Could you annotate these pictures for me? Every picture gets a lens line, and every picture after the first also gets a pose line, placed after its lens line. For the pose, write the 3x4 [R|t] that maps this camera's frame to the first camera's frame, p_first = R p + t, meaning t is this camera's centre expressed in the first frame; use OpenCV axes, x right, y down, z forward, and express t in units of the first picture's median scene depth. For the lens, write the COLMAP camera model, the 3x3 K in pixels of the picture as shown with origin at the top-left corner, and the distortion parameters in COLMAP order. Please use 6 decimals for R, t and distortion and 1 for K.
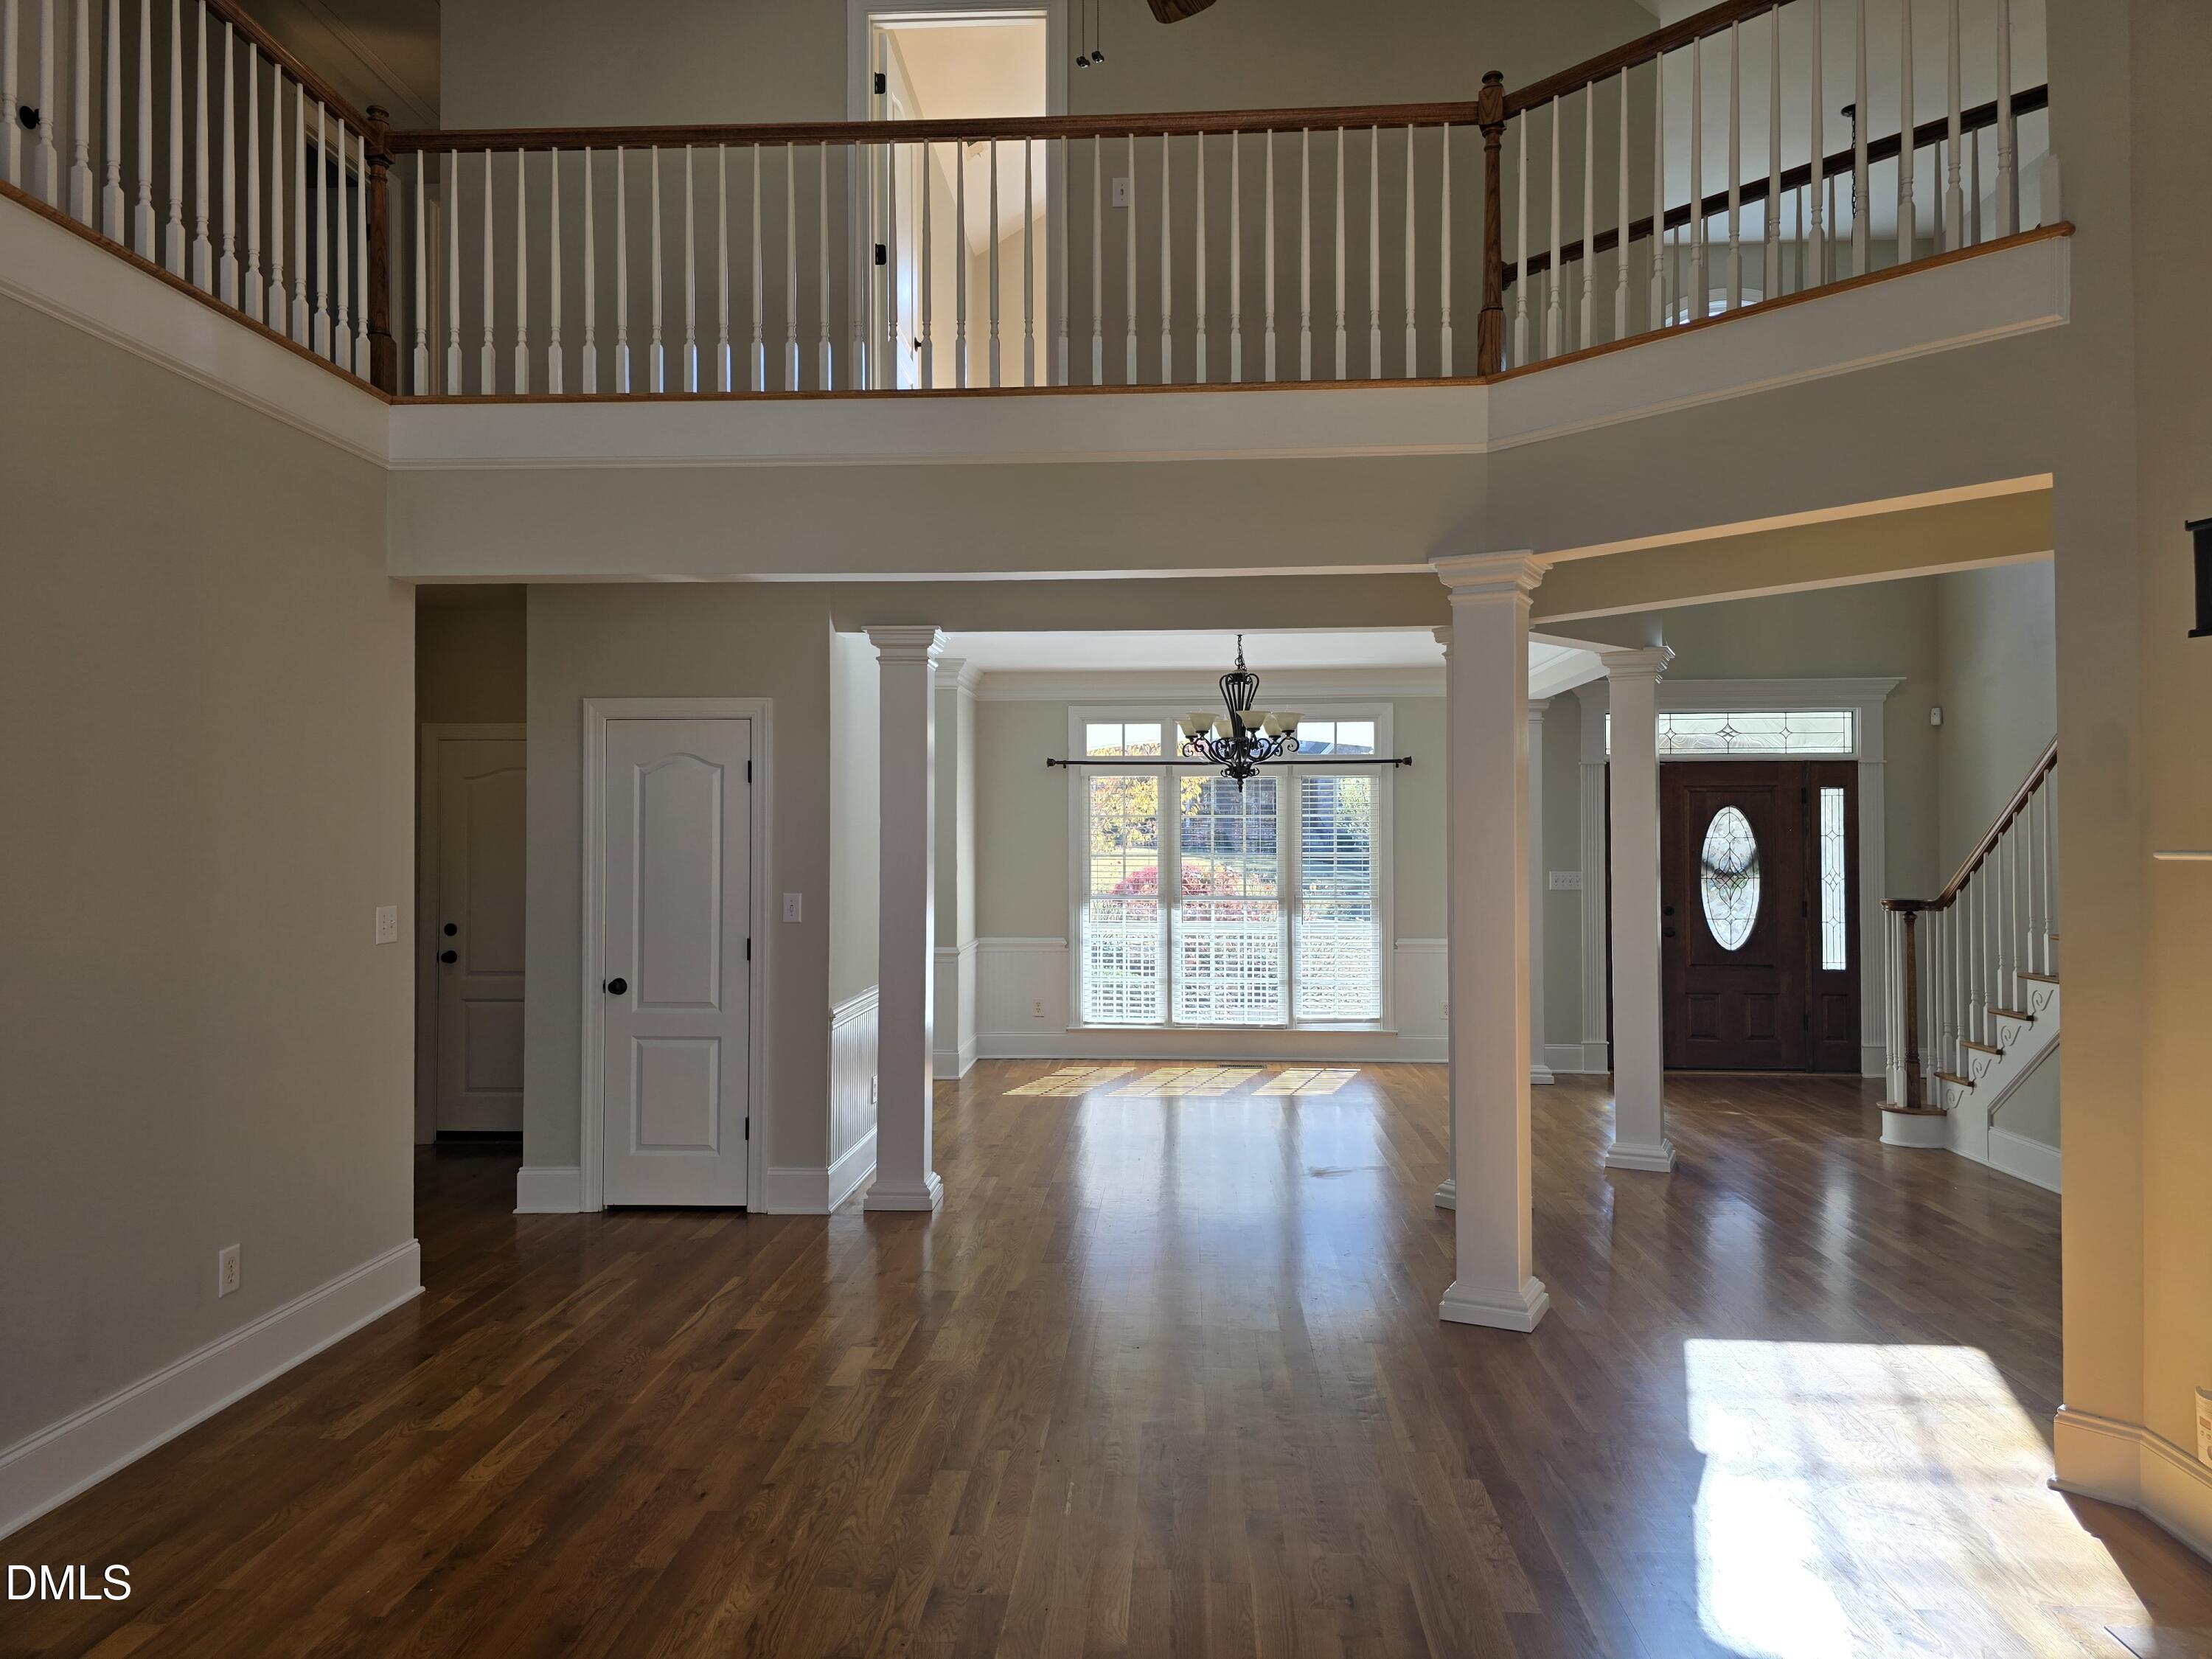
lens RADIAL K [[1489.0, 0, 1091.8], [0, 1489.0, 844.6], [0, 0, 1]] dist [0.046451, -0.029139]
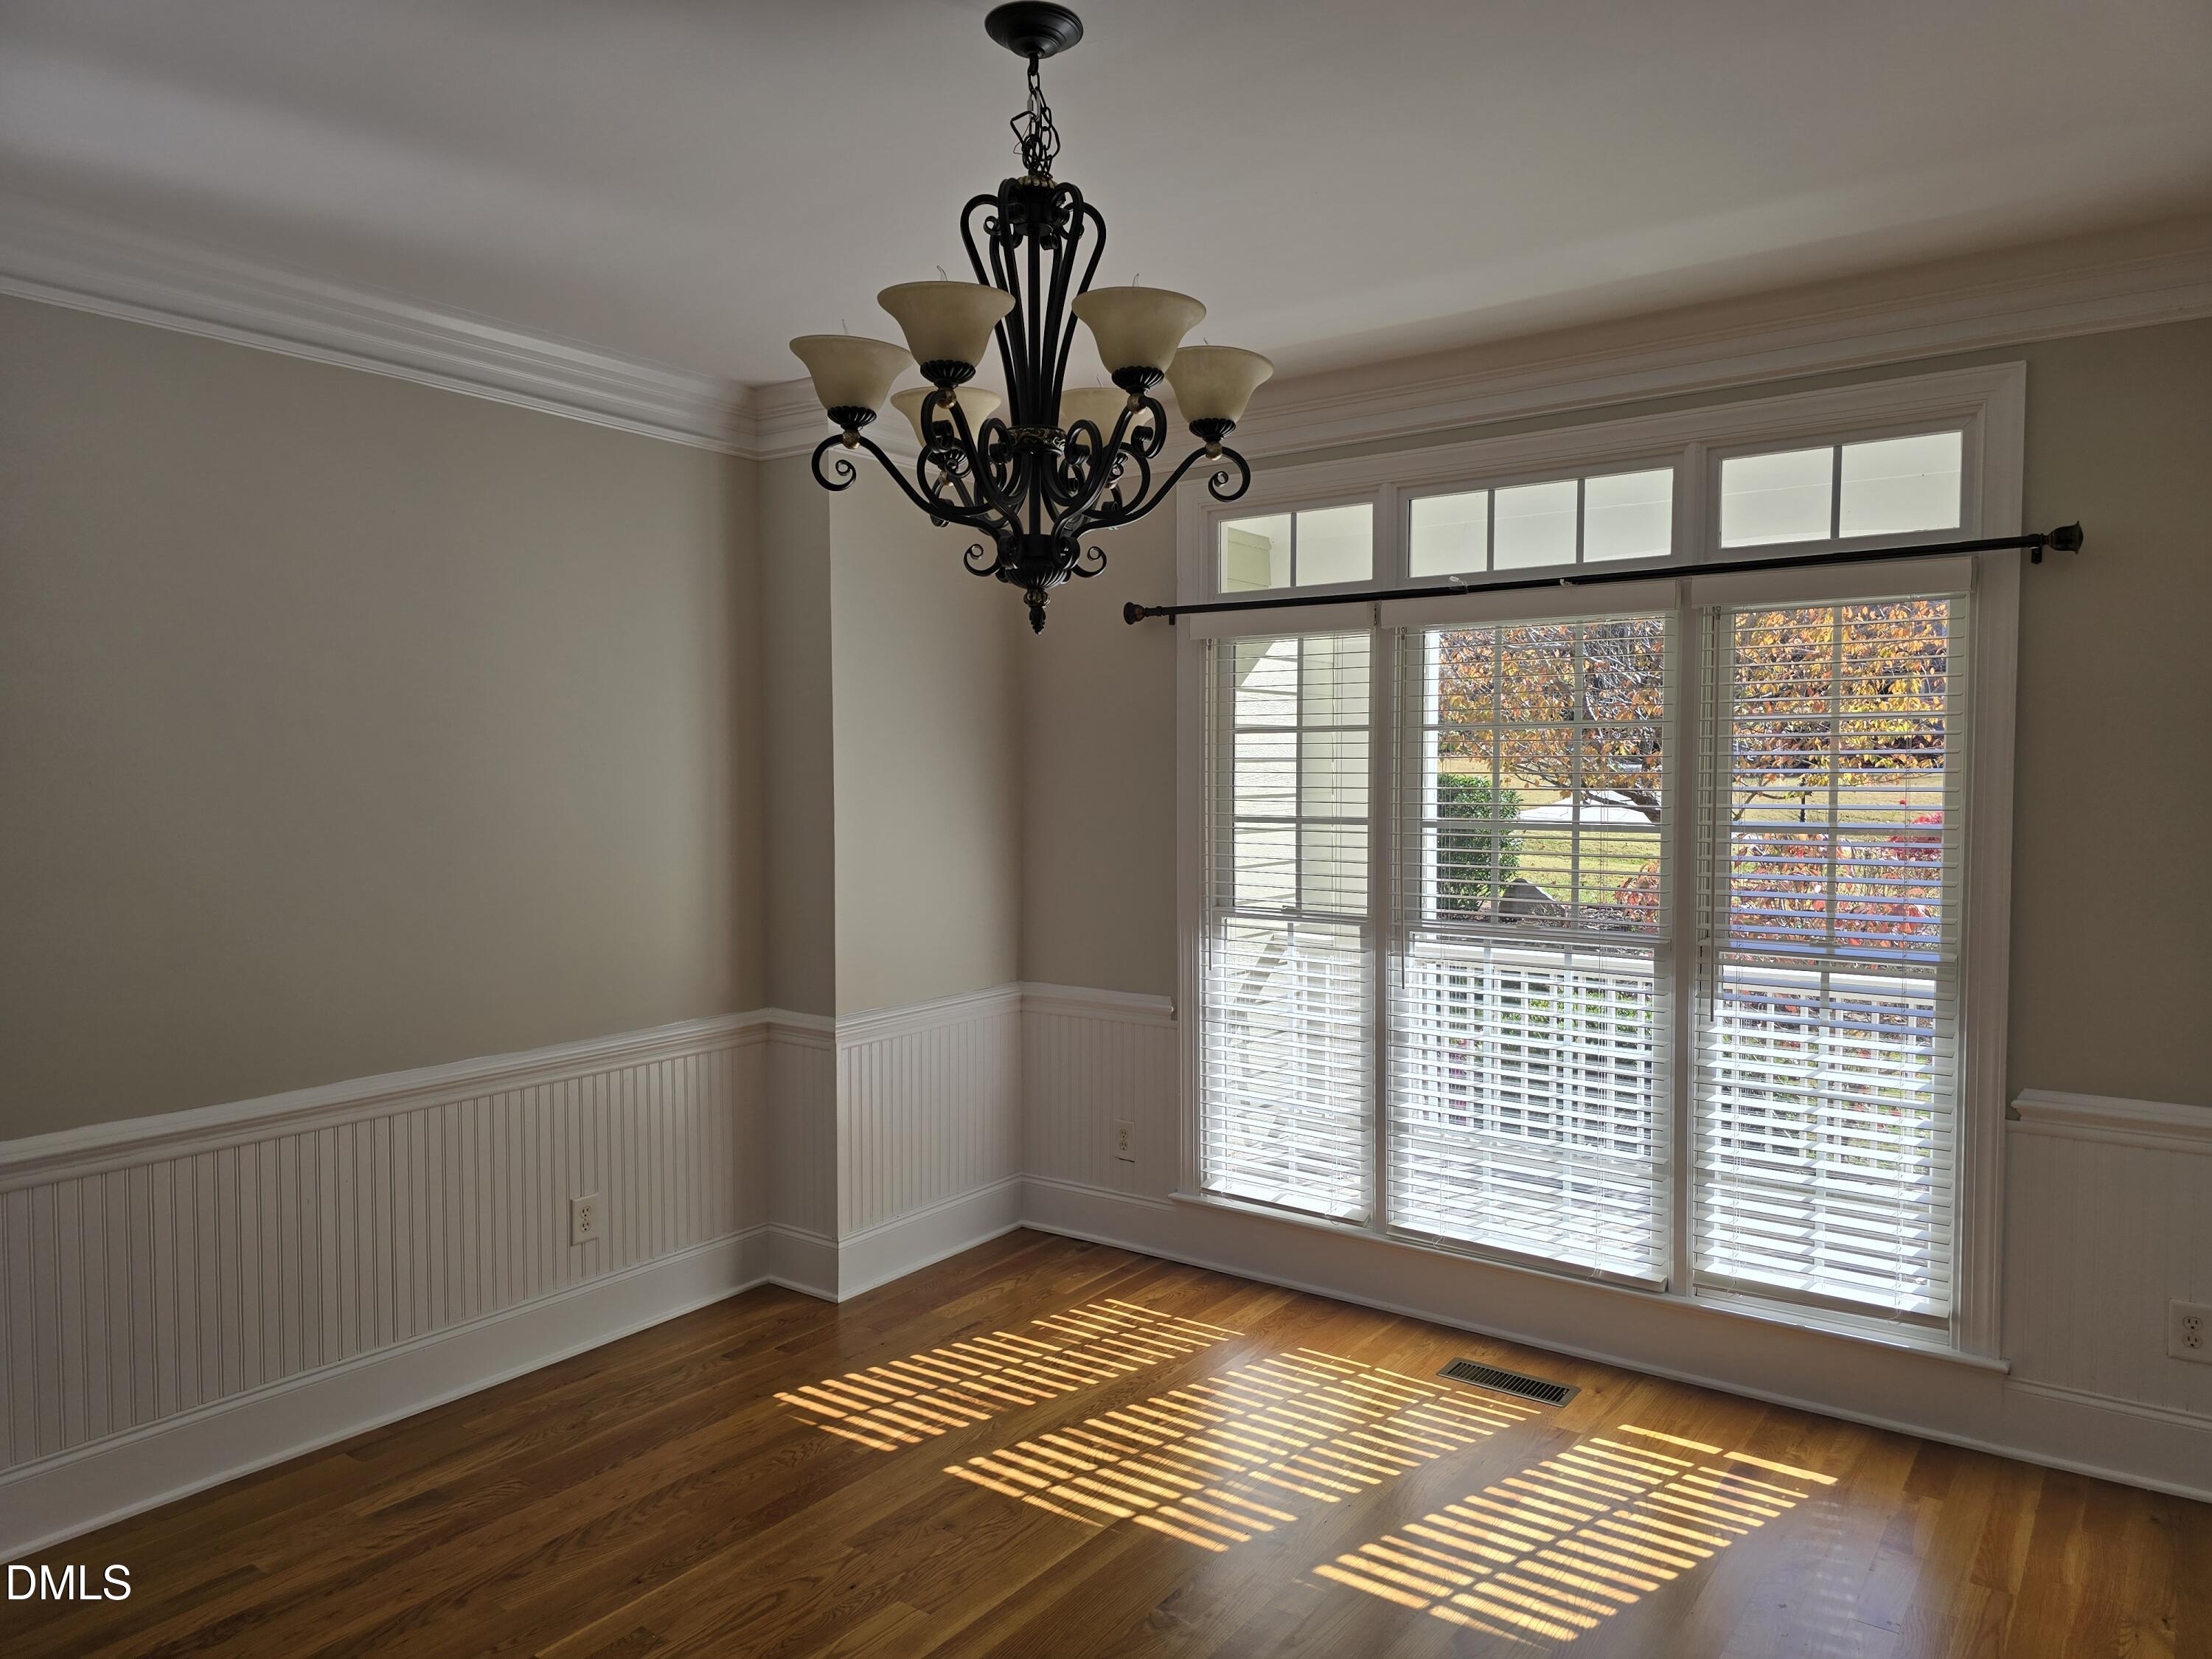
lens RADIAL K [[1489.0, 0, 1115.0], [0, 1489.0, 829.2], [0, 0, 1]] dist [0.046451, -0.029139]
pose [[0.846707, 0.019806, -0.531691, 0.210675], [0.002183, 0.999169, 0.040695, -0.007739], [0.532055, -0.035617, 0.845960, 0.614876]]
